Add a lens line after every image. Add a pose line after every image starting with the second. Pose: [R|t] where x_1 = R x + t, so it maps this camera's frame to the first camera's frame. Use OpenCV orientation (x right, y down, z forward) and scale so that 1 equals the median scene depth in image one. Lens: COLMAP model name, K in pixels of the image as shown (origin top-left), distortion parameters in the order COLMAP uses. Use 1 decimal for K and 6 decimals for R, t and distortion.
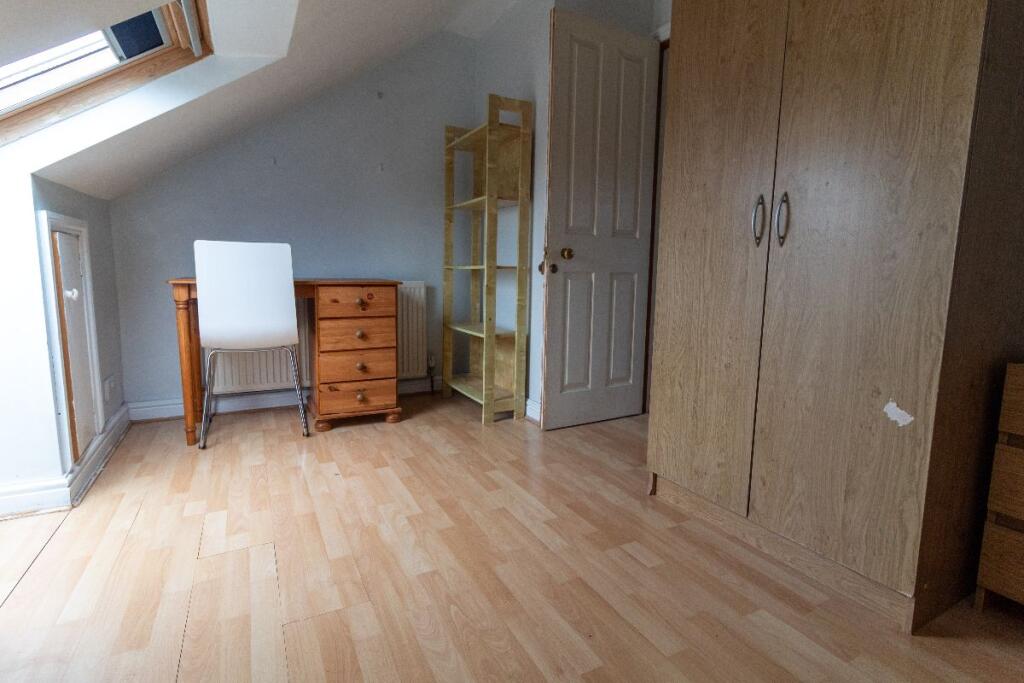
lens RADIAL K [[484.3, 0, 511.3], [0, 484.3, 336.9], [0, 0, 1]] dist [0.001378, 0.000172]
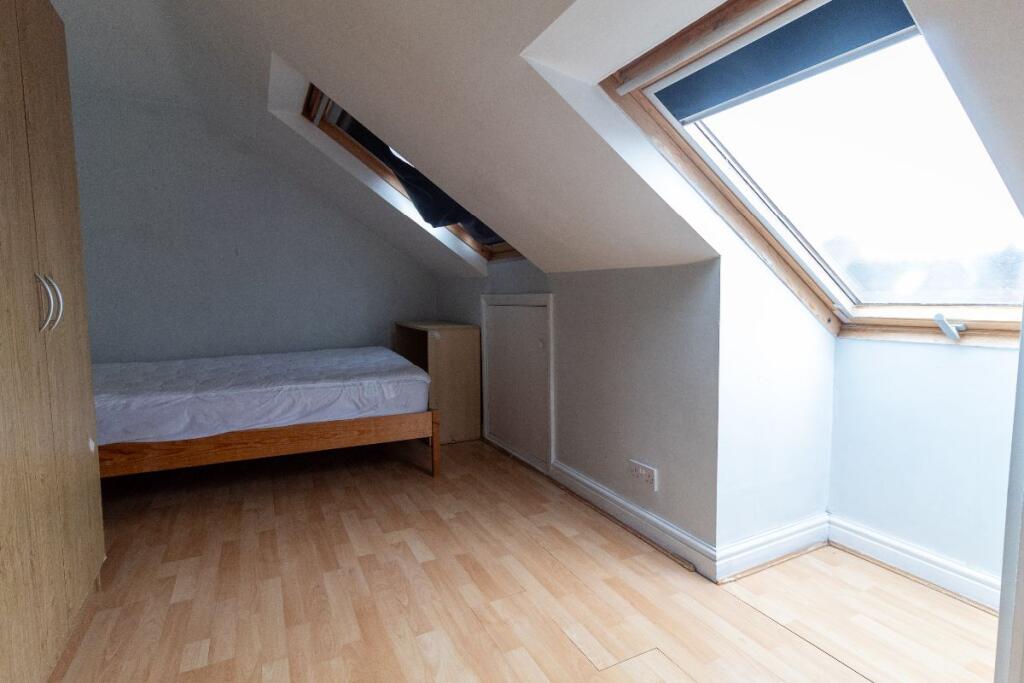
lens RADIAL K [[484.3, 0, 510.9], [0, 484.3, 338.8], [0, 0, 1]] dist [0.001378, 0.000172]
pose [[-0.999827, -0.006596, 0.017404, -0.402198], [-0.002653, 0.976060, 0.217486, -0.405895], [-0.018422, 0.217402, -0.975908, 2.016528]]
